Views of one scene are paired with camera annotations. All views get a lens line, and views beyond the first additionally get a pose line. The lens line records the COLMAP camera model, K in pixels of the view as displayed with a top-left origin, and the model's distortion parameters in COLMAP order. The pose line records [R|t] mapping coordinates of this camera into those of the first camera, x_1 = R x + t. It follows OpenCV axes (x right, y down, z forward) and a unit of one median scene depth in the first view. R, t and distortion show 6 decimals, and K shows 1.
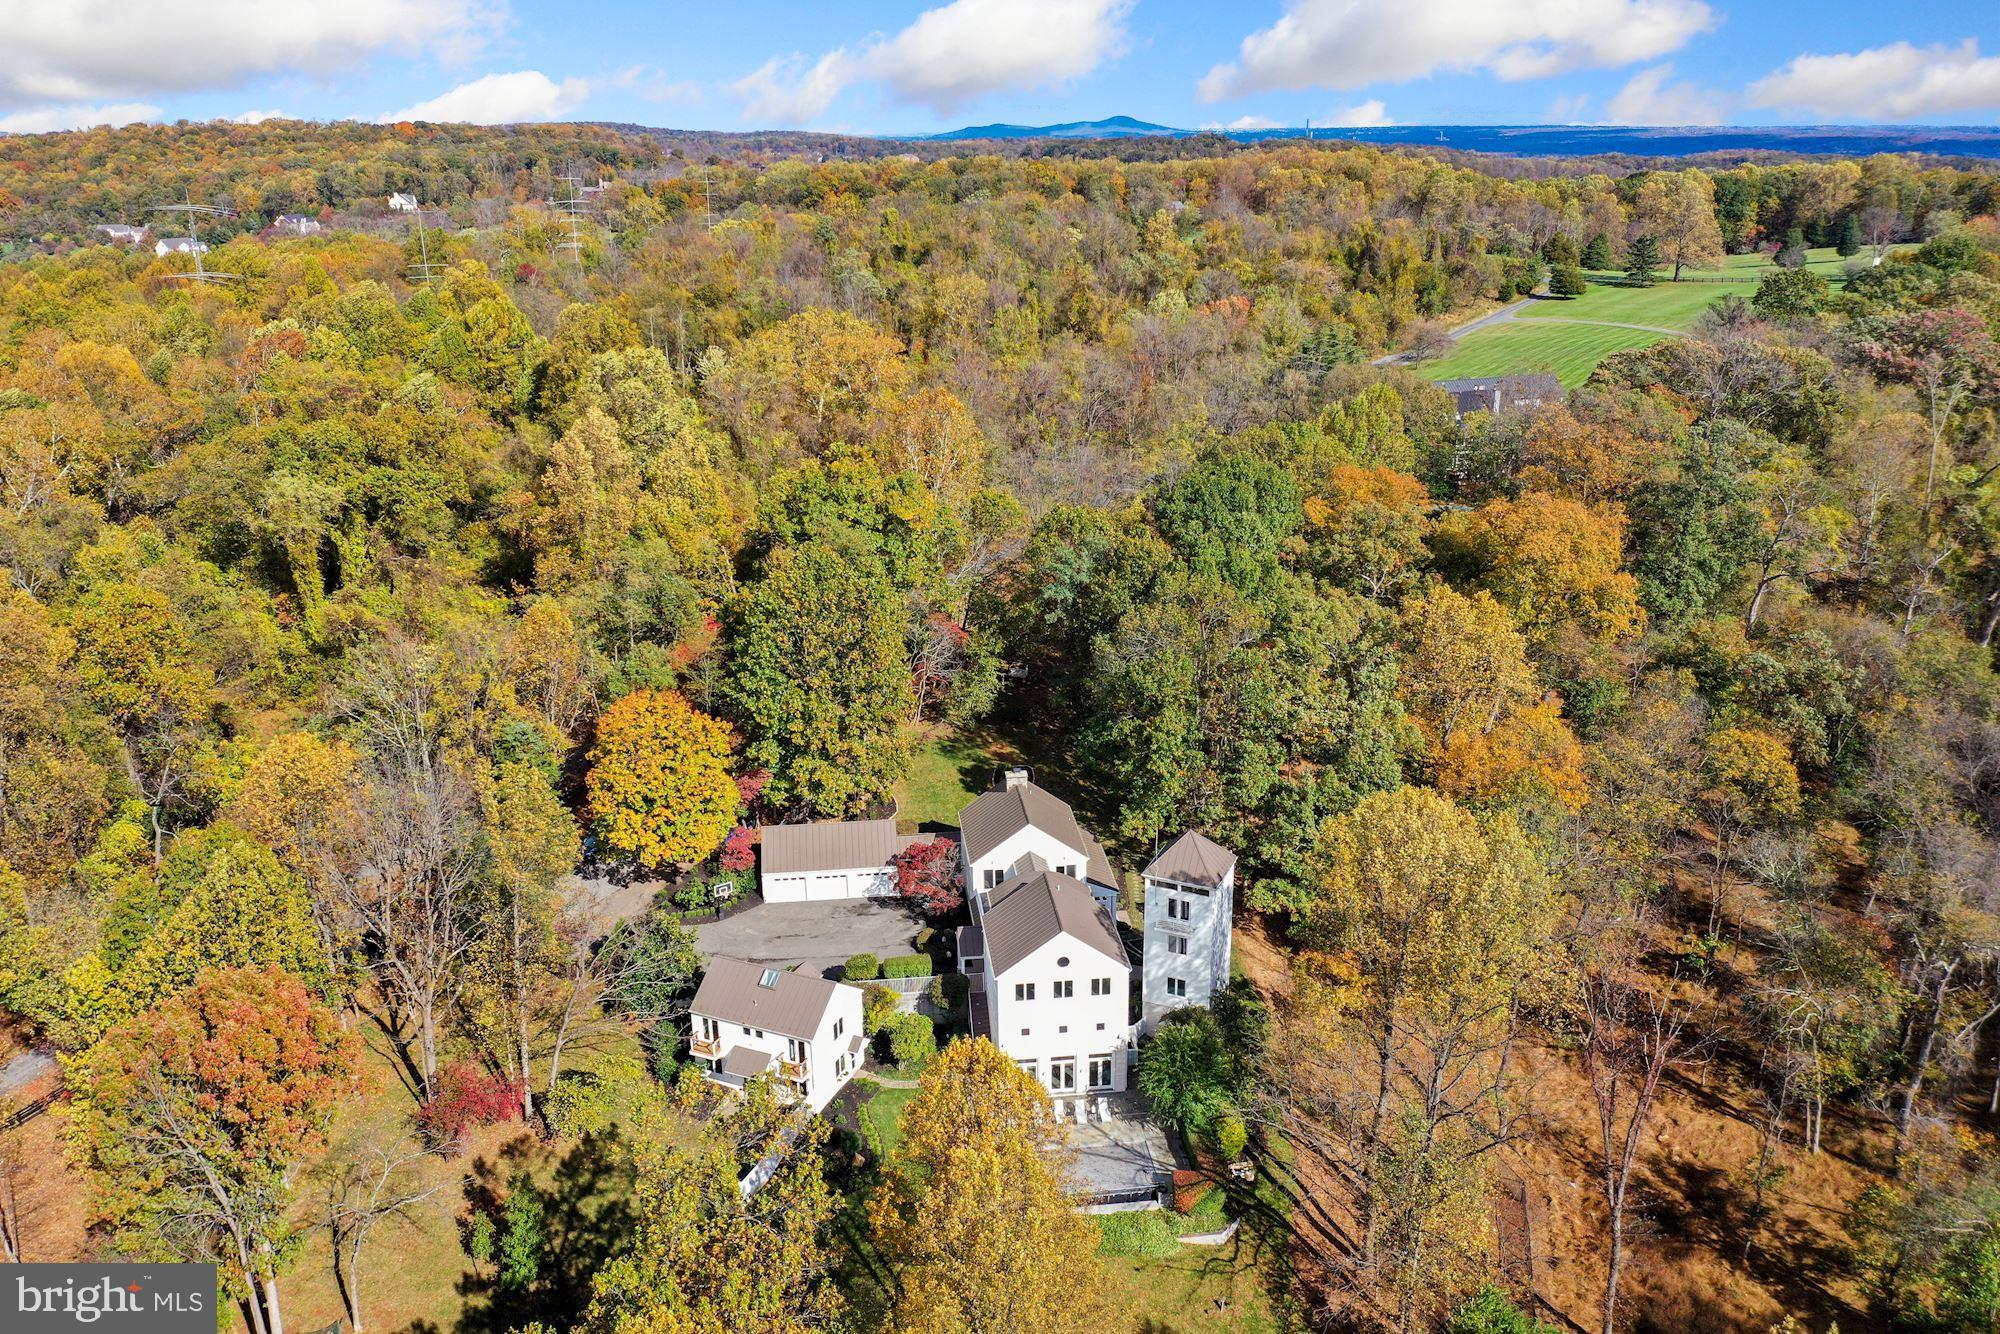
lens RADIAL K [[1576.3, 0, 1024.1], [0, 1576.3, 668.2], [0, 0, 1]] dist [0.000322, -0.013426]
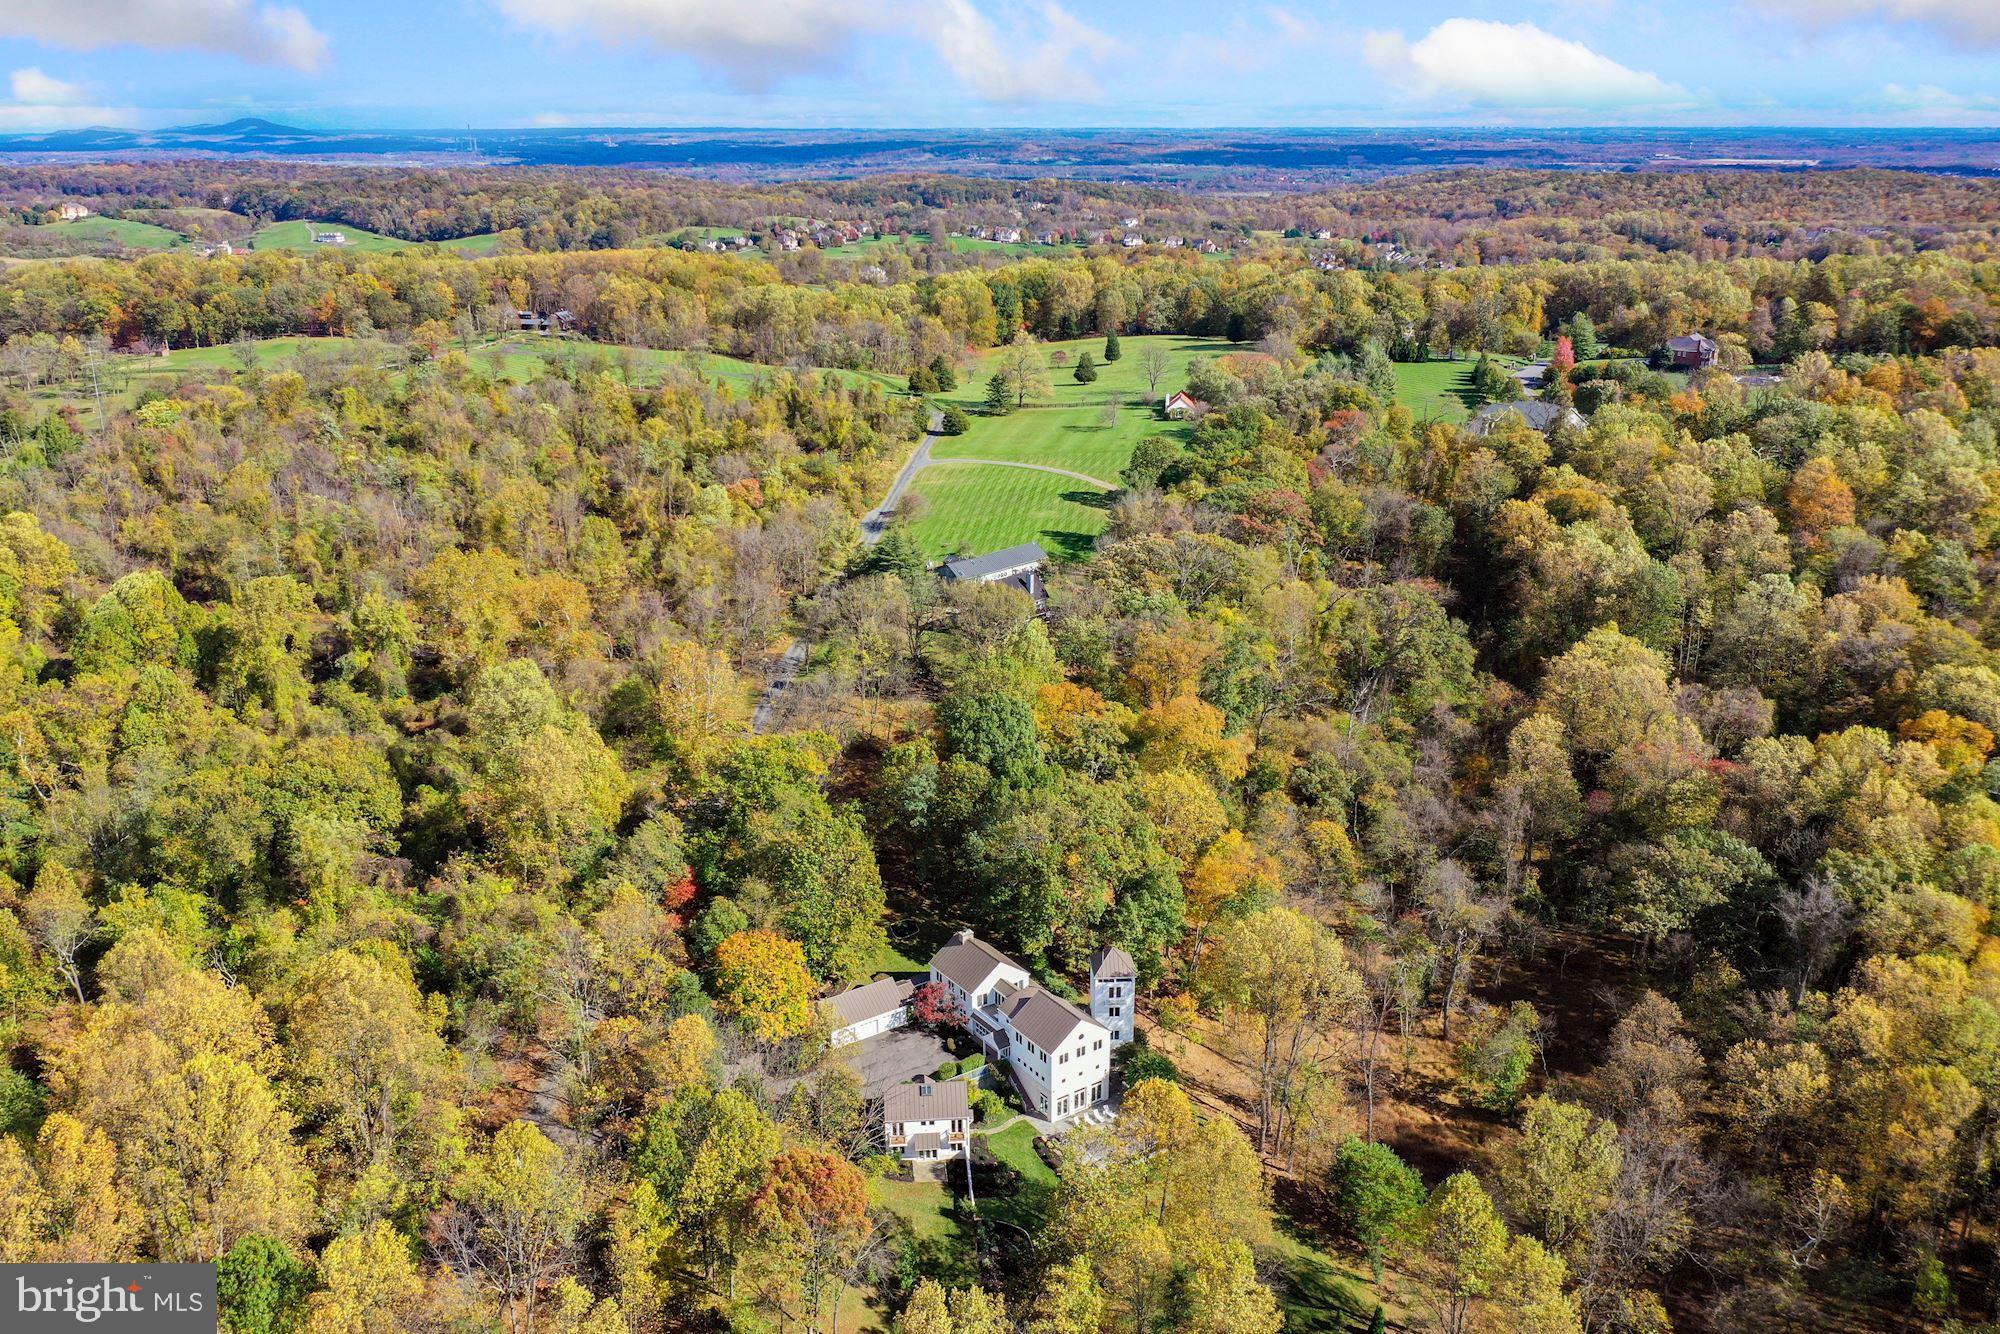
lens RADIAL K [[1576.3, 0, 1012.3], [0, 1576.3, 672.4], [0, 0, 1]] dist [0.000322, -0.013426]
pose [[0.885651, -0.149773, 0.439534, -0.658789], [0.150775, 0.988022, 0.032864, -0.252343], [-0.439192, 0.037164, 0.897624, -0.509117]]
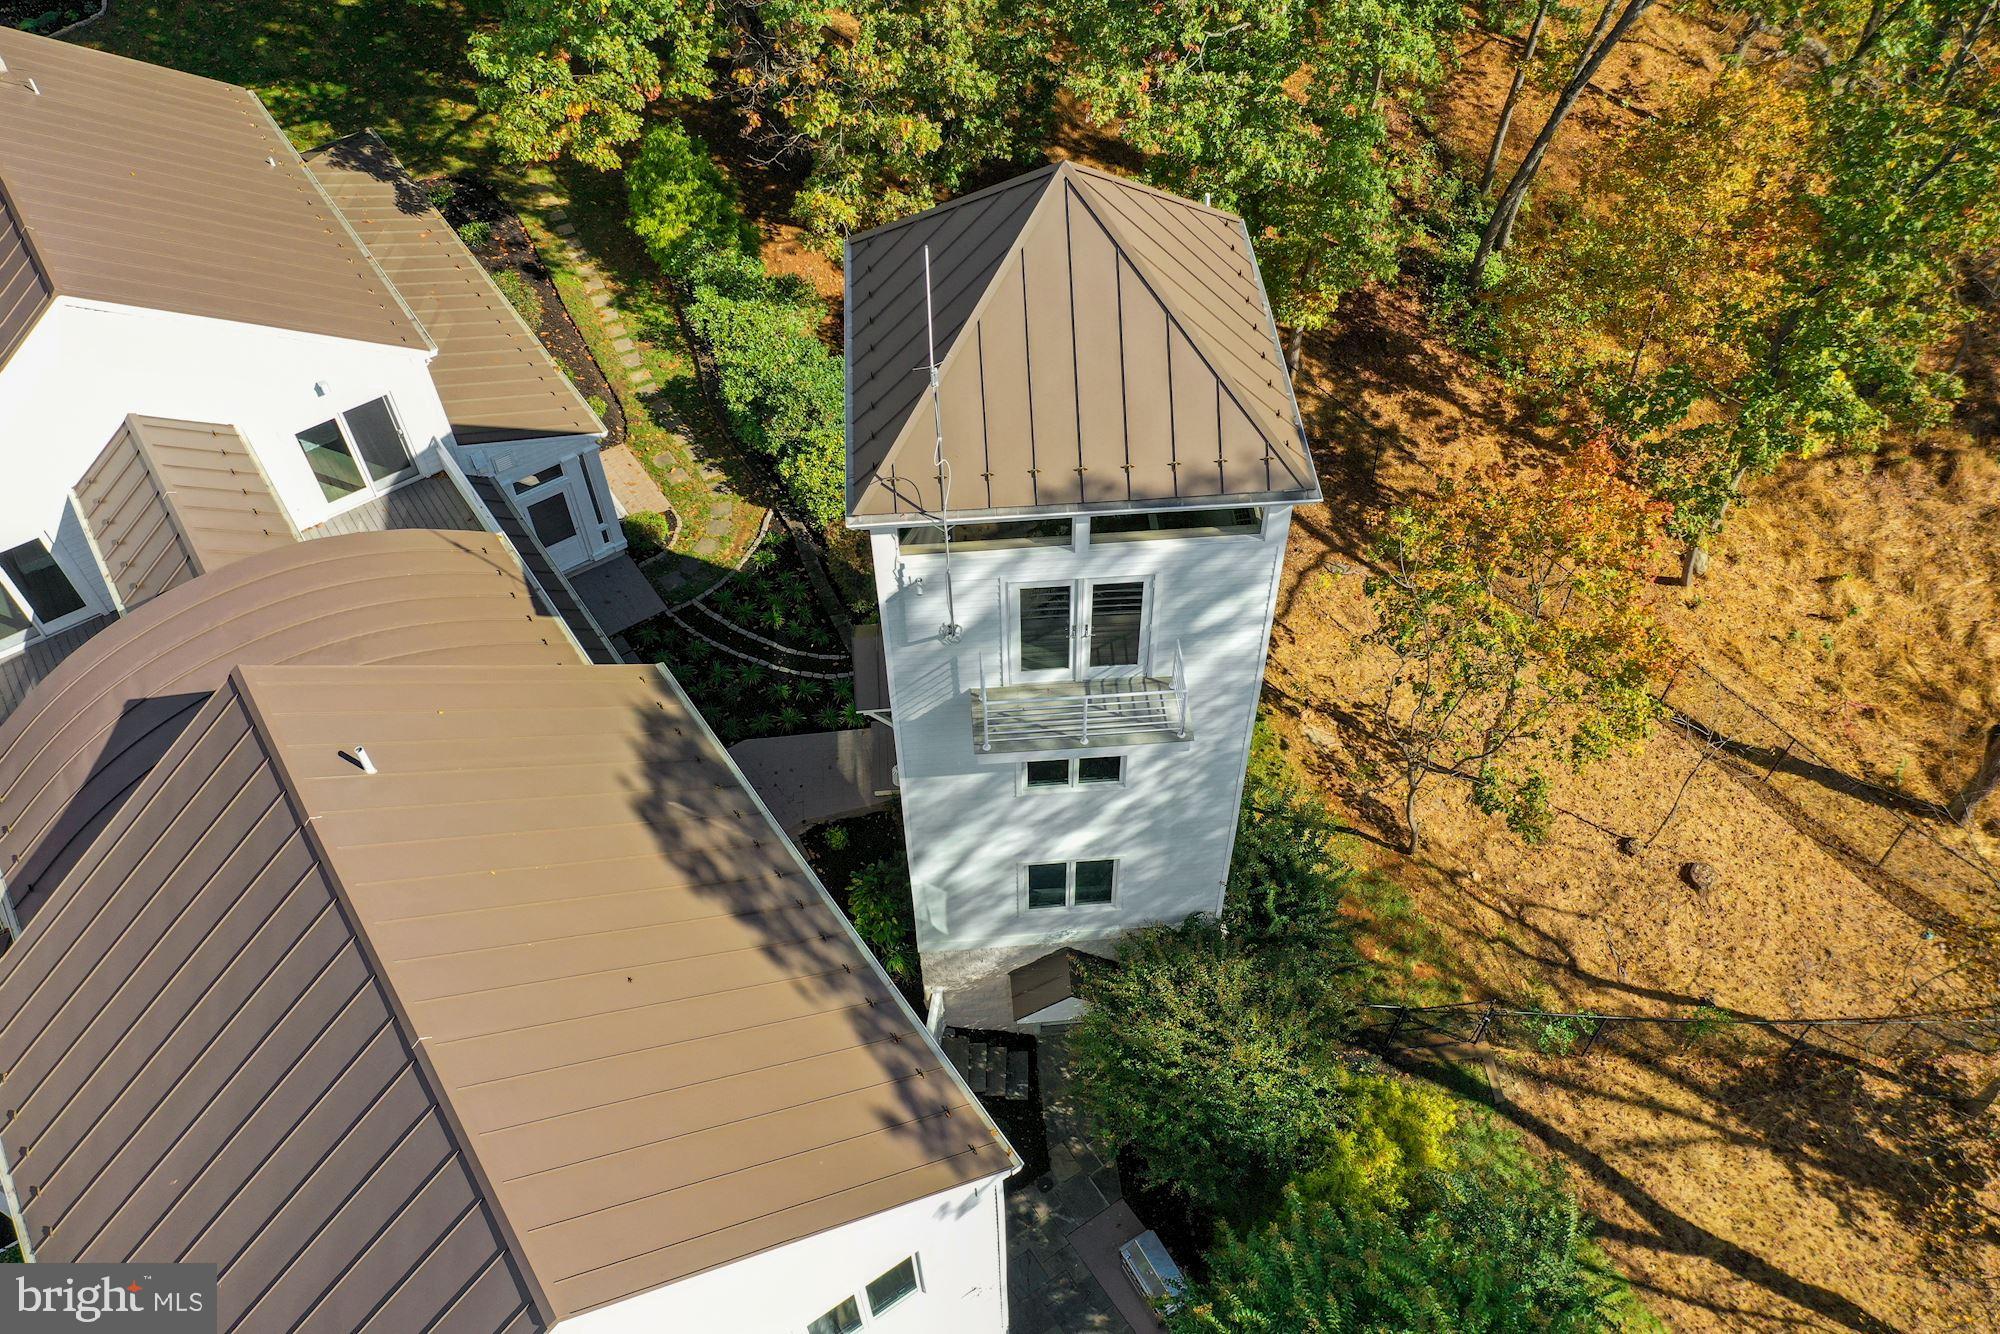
lens RADIAL K [[1576.3, 0, 986.4], [0, 1576.3, 664.1], [0, 0, 1]] dist [0.000322, -0.013426]
pose [[0.887146, -0.355488, 0.294280, 0.028822], [0.150443, 0.825616, 0.543806, 0.048965], [-0.436279, -0.438163, 0.785922, 0.764821]]
